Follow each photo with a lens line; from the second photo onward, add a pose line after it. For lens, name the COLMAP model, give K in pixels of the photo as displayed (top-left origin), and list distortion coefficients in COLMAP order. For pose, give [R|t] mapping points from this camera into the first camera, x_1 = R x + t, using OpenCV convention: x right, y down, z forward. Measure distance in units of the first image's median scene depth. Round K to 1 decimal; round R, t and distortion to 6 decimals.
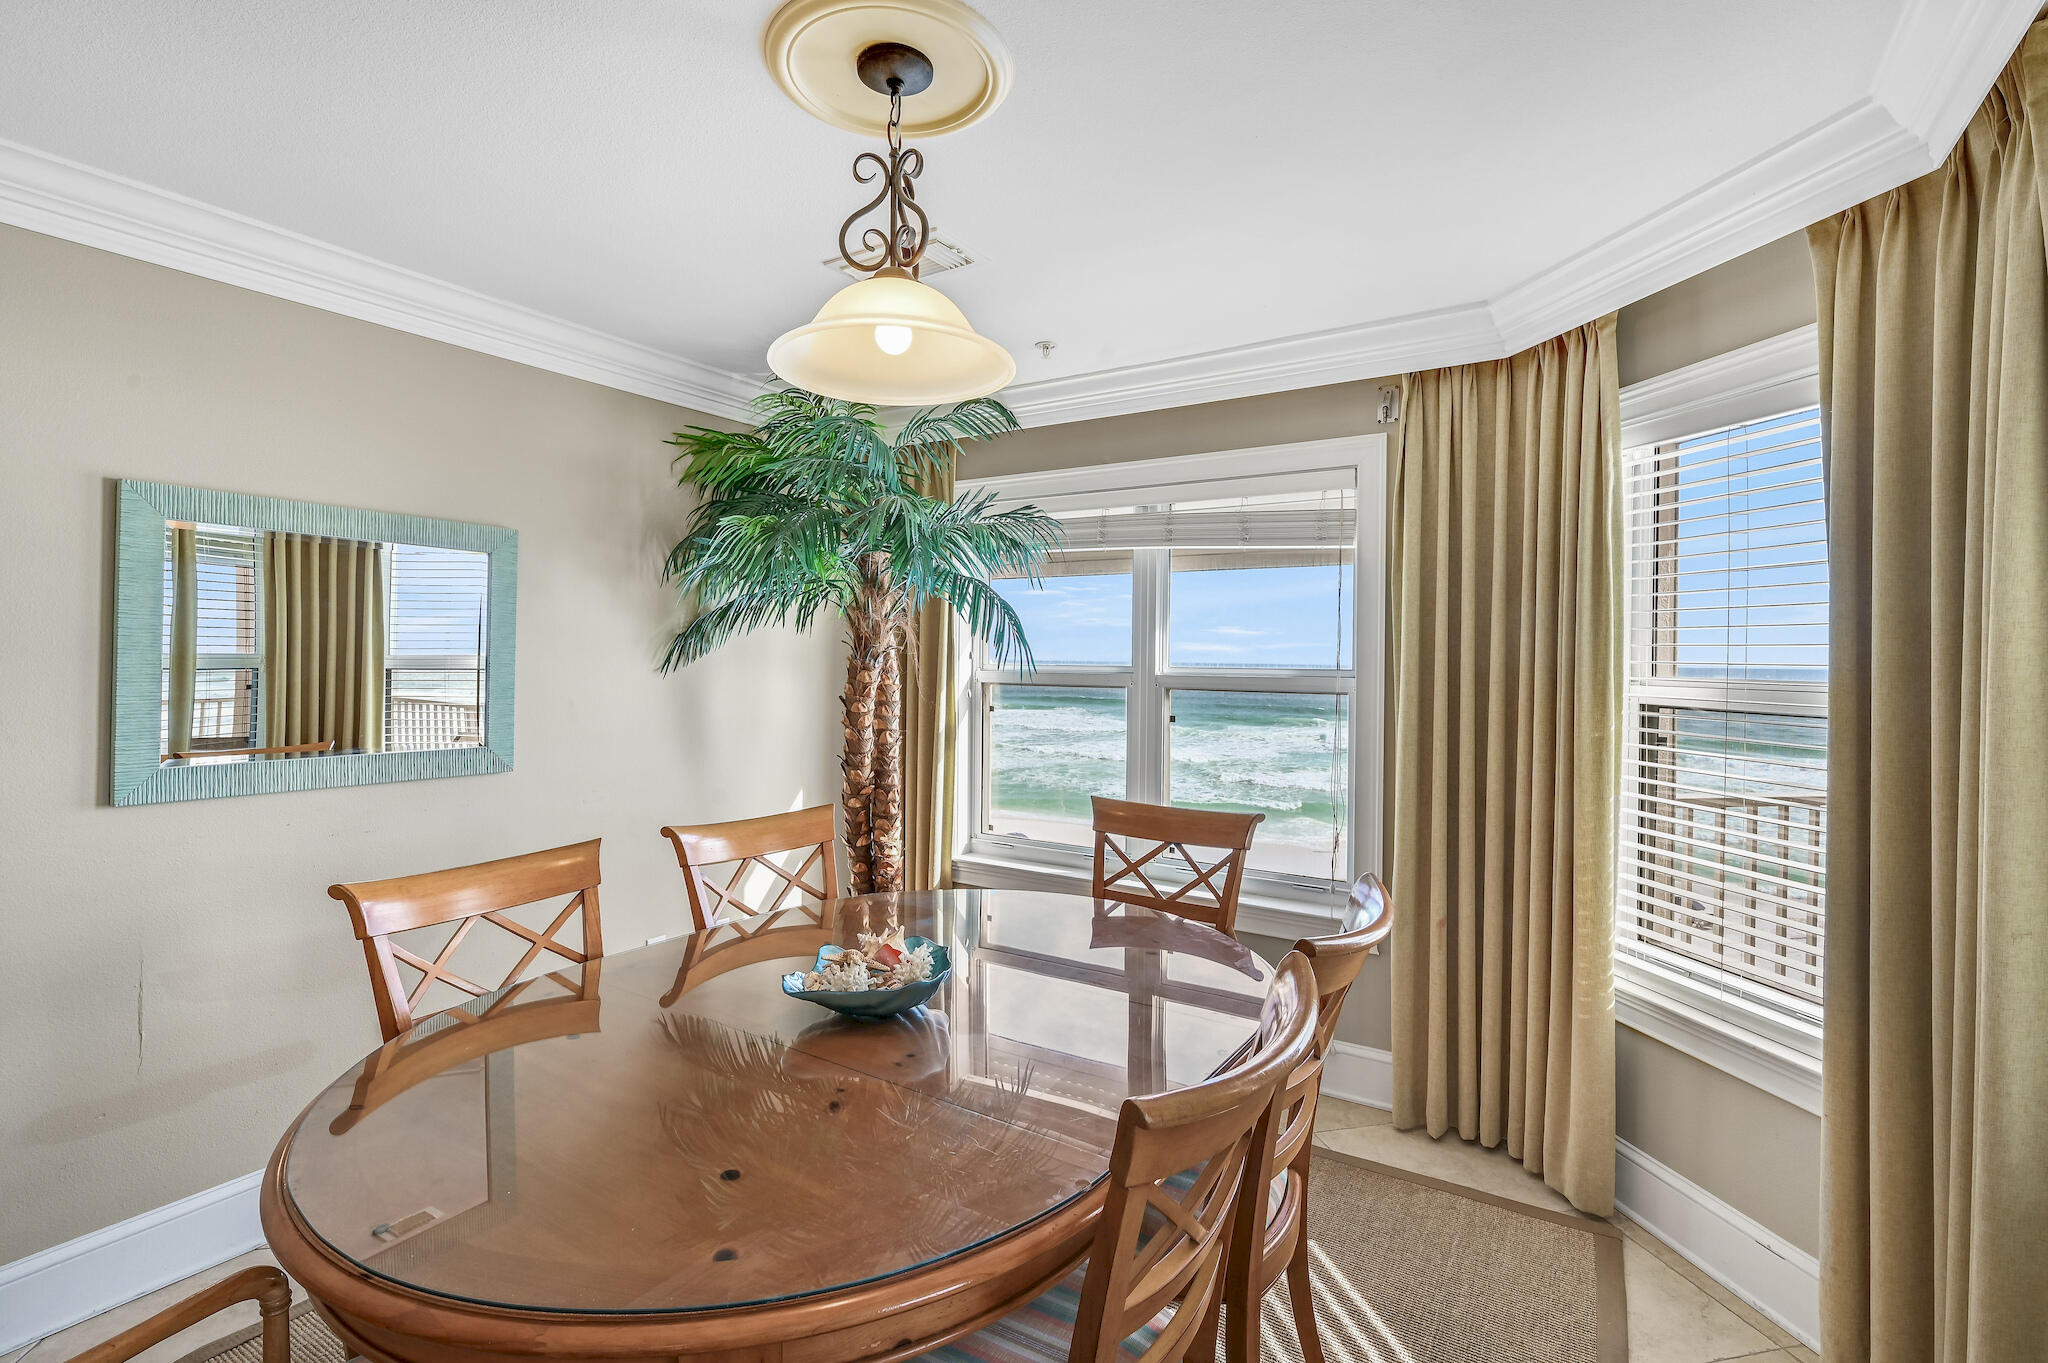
lens RADIAL K [[954.7, 0, 1016.2], [0, 954.7, 671.3], [0, 0, 1]] dist [0.000419, 0.000091]
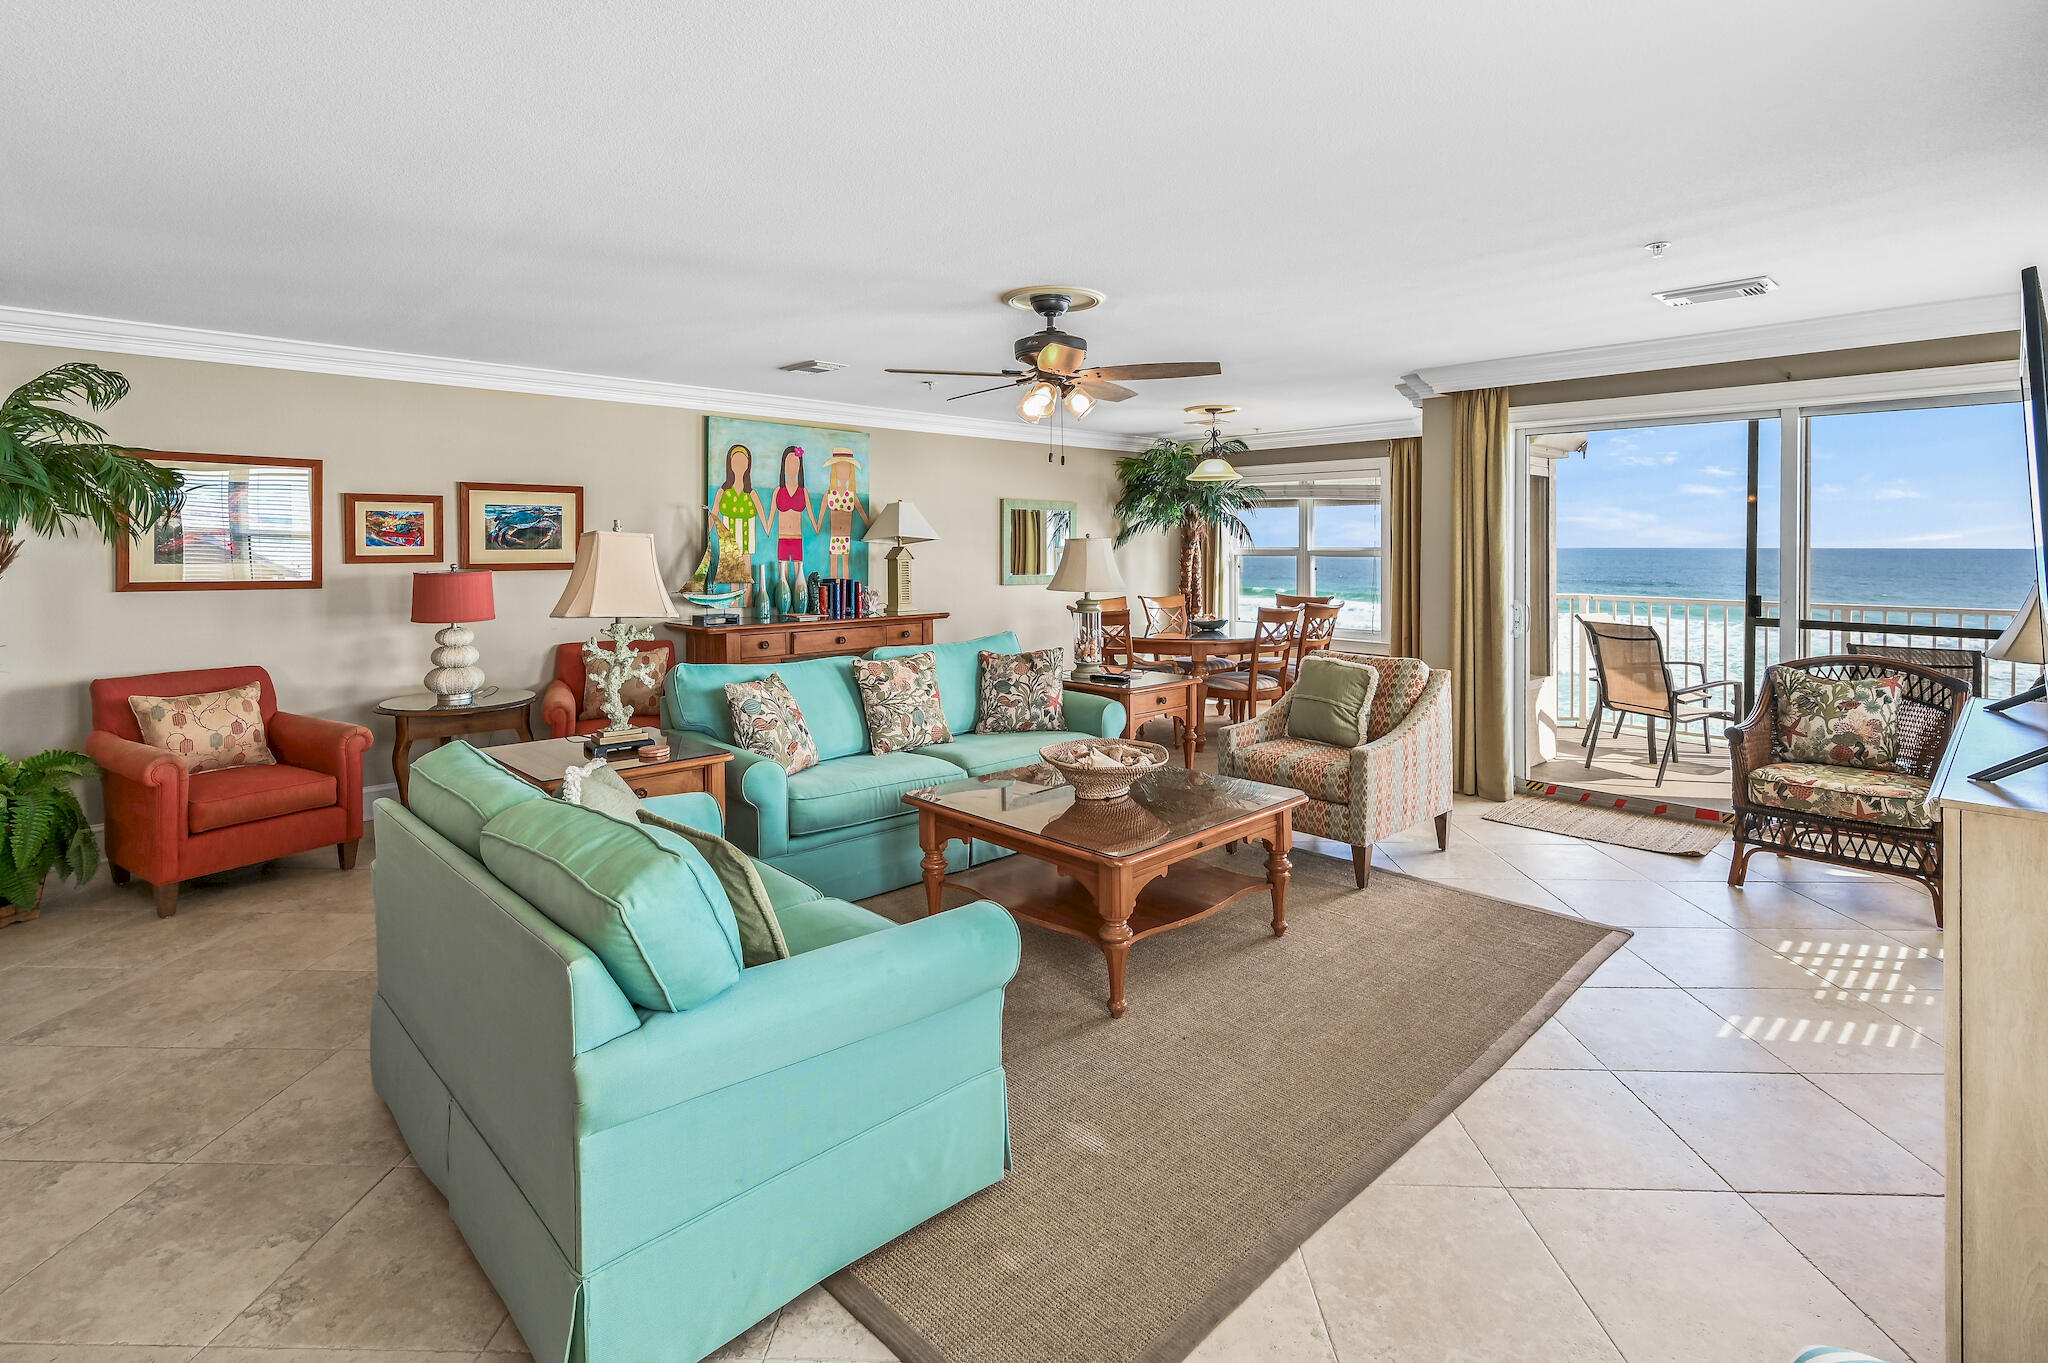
lens RADIAL K [[977.9, 0, 1023.5], [0, 977.9, 580.5], [0, 0, 1]] dist [-0.000643, -0.000113]
pose [[0.970190, -0.003168, -0.242323, 0.051460], [0.009323, 0.999662, 0.024260, 0.014303], [0.242164, -0.025796, 0.969892, -1.706128]]
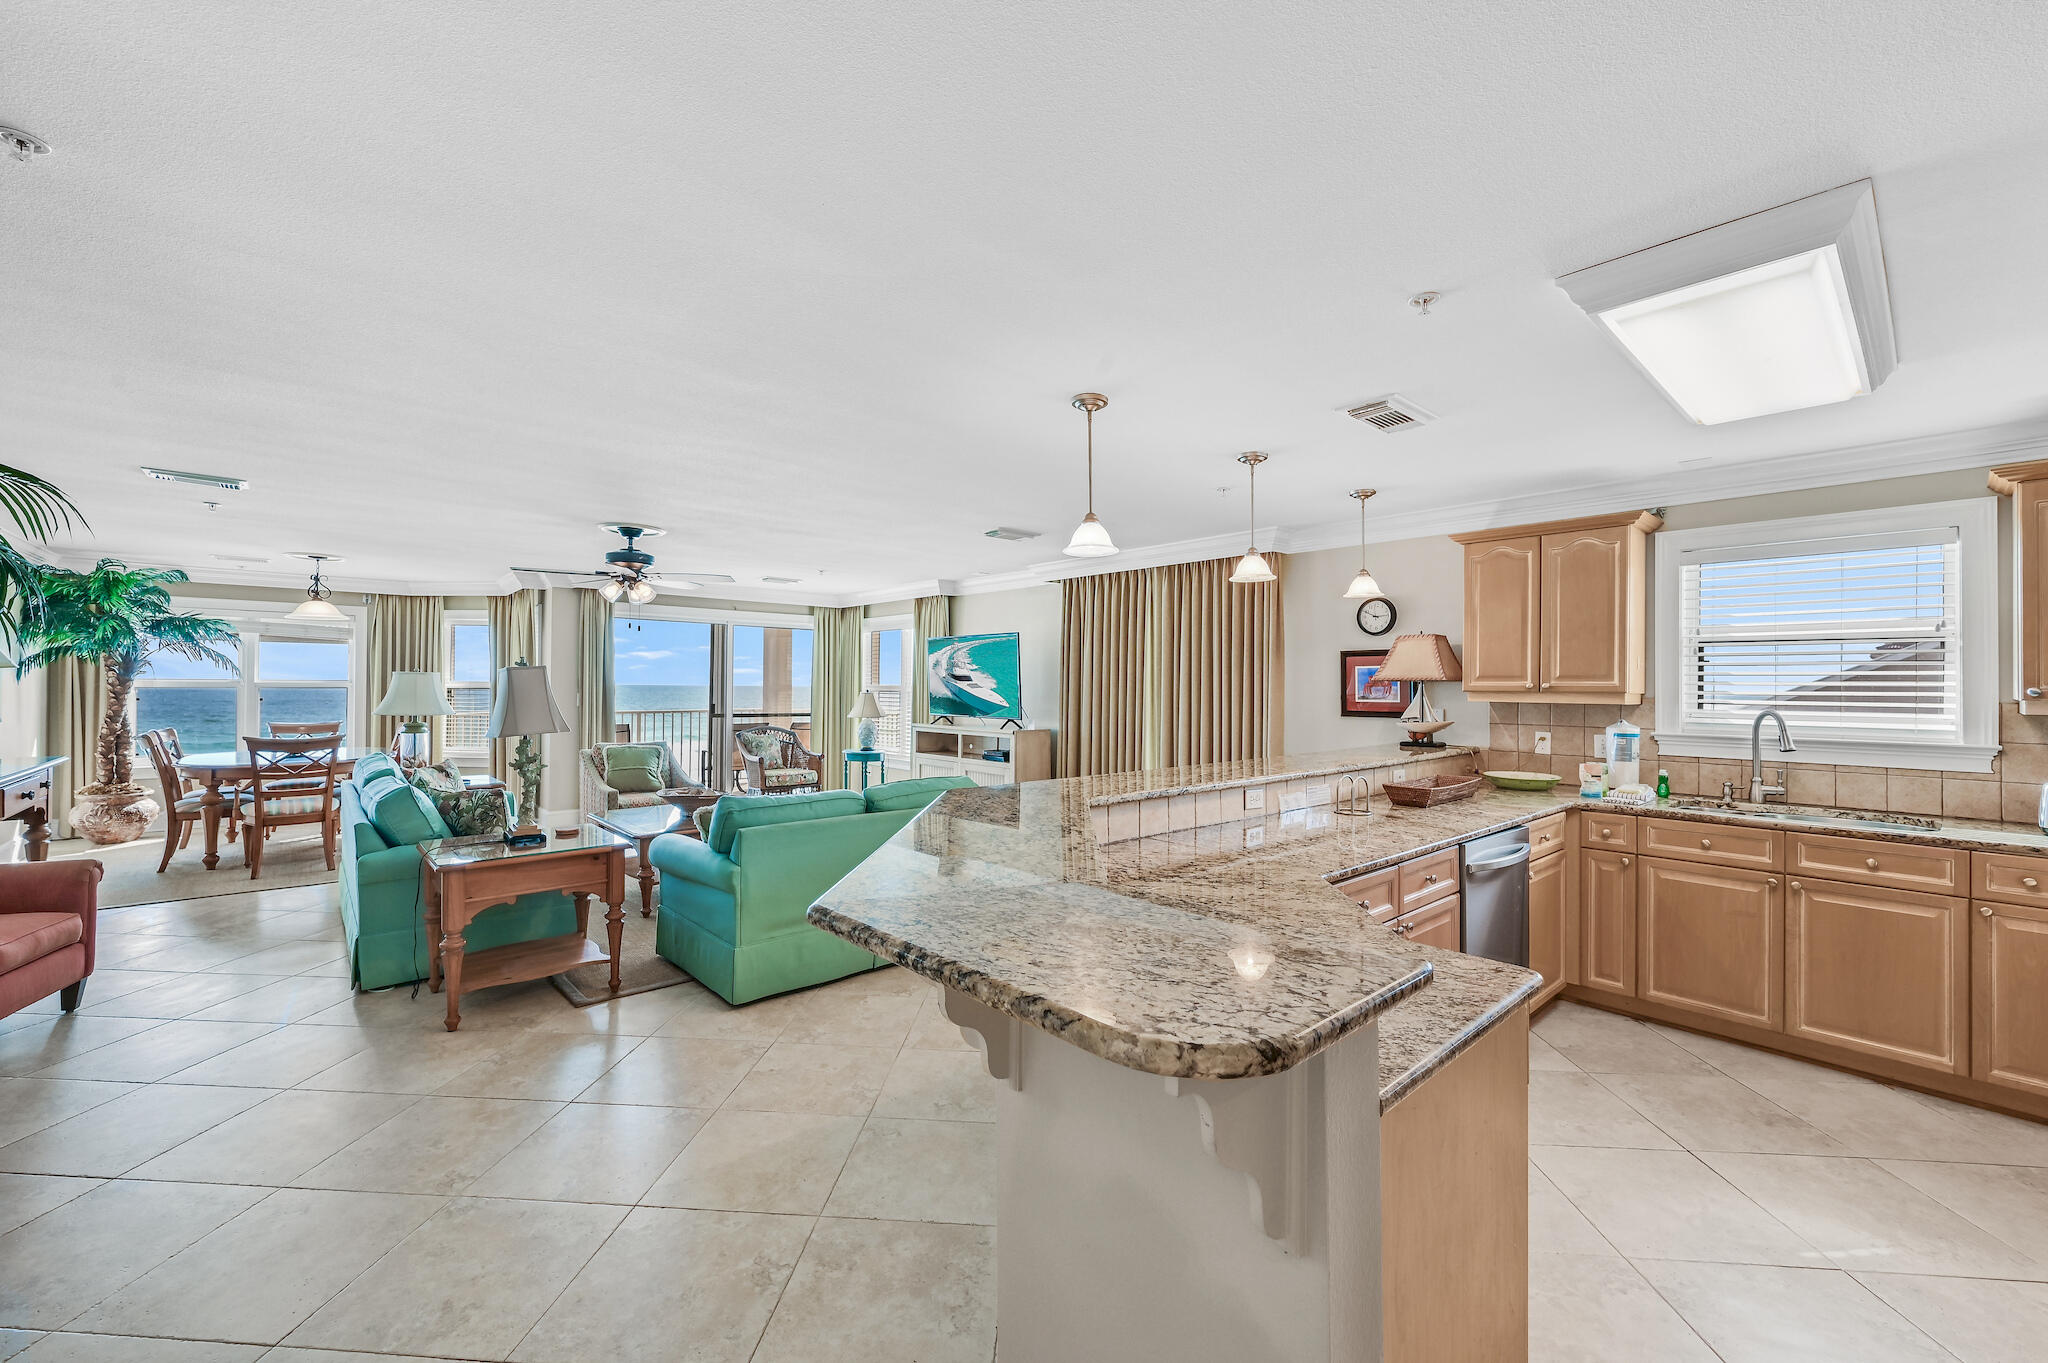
lens RADIAL K [[817.6, 0, 1024.0], [0, 817.6, 681.5], [0, 0, 1]] dist [0.000235, 0.000076]
pose [[0.276721, -0.004531, 0.960940, -1.516705], [0.005810, 0.999978, 0.003042, 0.006554], [-0.960933, 0.004741, 0.276741, -1.746987]]
